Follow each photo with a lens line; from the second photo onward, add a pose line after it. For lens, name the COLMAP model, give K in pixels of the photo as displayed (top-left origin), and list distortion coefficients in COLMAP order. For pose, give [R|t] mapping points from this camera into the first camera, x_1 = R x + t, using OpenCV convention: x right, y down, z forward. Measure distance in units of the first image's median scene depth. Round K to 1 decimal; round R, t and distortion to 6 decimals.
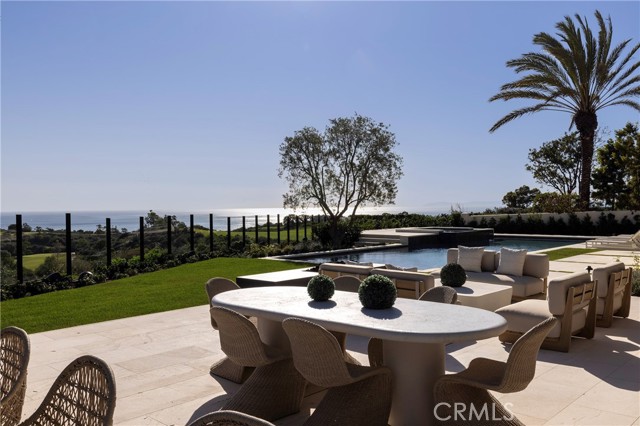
lens RADIAL K [[552.2, 0, 320.0], [0, 552.2, 213.0], [0, 0, 1]] dist [0.005667, -0.005680]
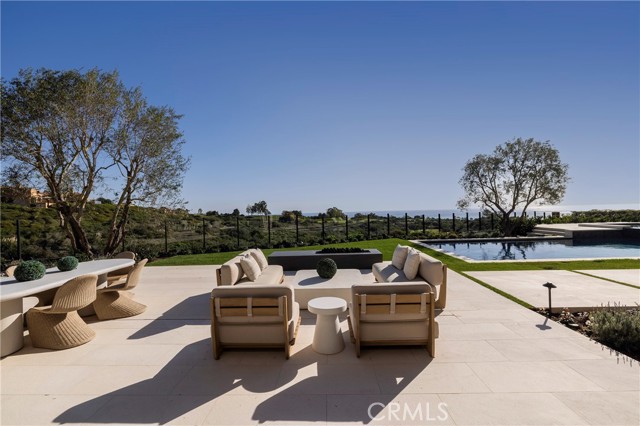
lens RADIAL K [[269.9, 0, 320.0], [0, 269.9, 213.0], [0, 0, 1]] dist [-0.000572, 0.000040]
pose [[0.658720, -0.004256, -0.752376, 0.194662], [0.012530, 0.999907, 0.005315, -0.004220], [0.752284, -0.012928, 0.658713, 0.166806]]
